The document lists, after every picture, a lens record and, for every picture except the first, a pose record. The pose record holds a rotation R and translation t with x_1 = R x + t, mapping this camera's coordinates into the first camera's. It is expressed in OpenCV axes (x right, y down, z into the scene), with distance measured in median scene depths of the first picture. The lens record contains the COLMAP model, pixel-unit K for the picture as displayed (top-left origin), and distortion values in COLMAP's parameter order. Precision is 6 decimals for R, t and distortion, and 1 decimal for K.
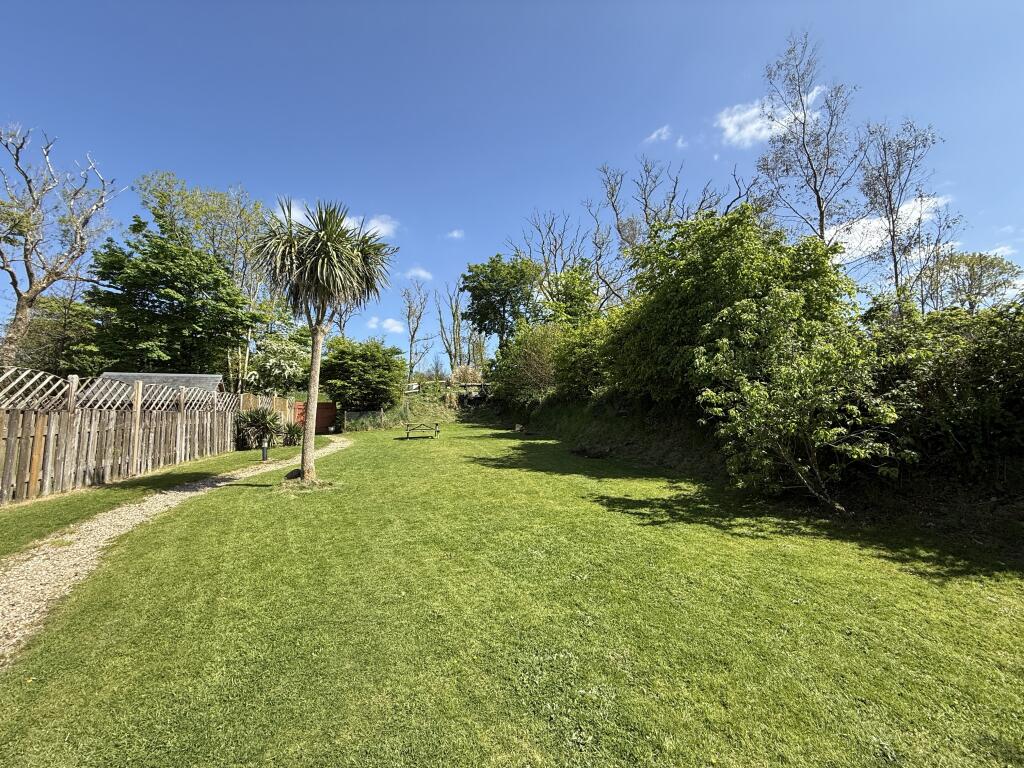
lens RADIAL K [[408.0, 0, 508.1], [0, 408.0, 386.4], [0, 0, 1]] dist [0.000265, 0.000204]
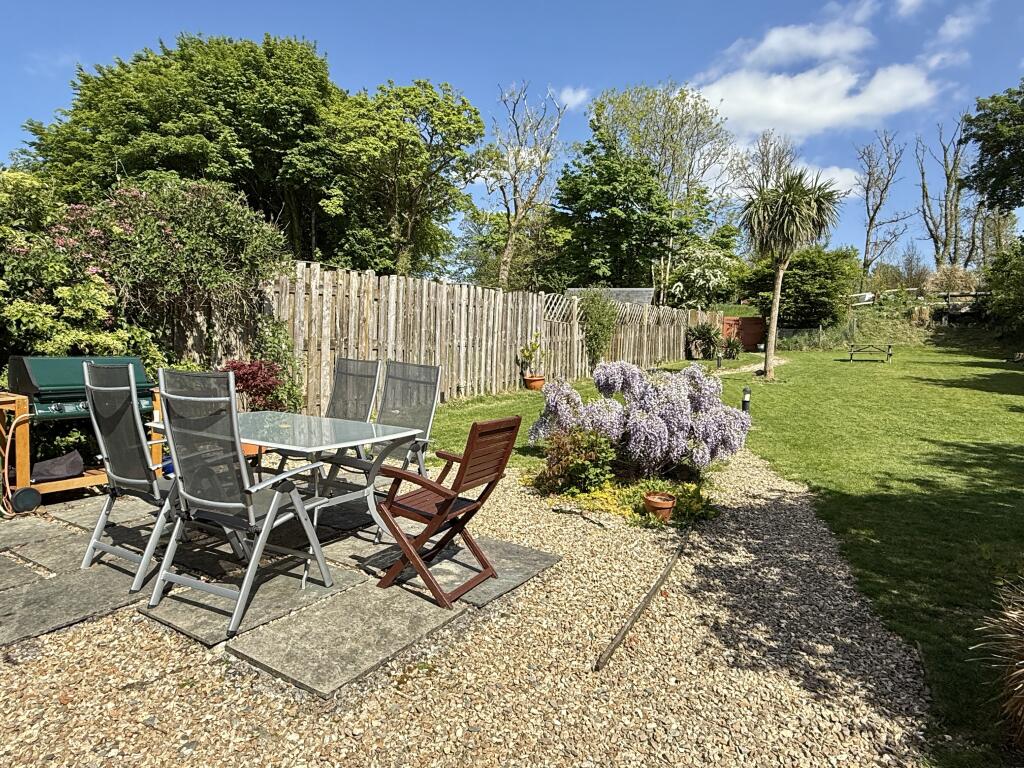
lens RADIAL K [[633.2, 0, 512.0], [0, 633.2, 384.0], [0, 0, 1]] dist [0.003227, 0.002565]
pose [[0.737050, 0.086931, -0.670224, 0.097870], [0.015825, 0.989201, 0.145707, -0.024460], [0.675653, -0.118000, 0.727715, -0.358649]]
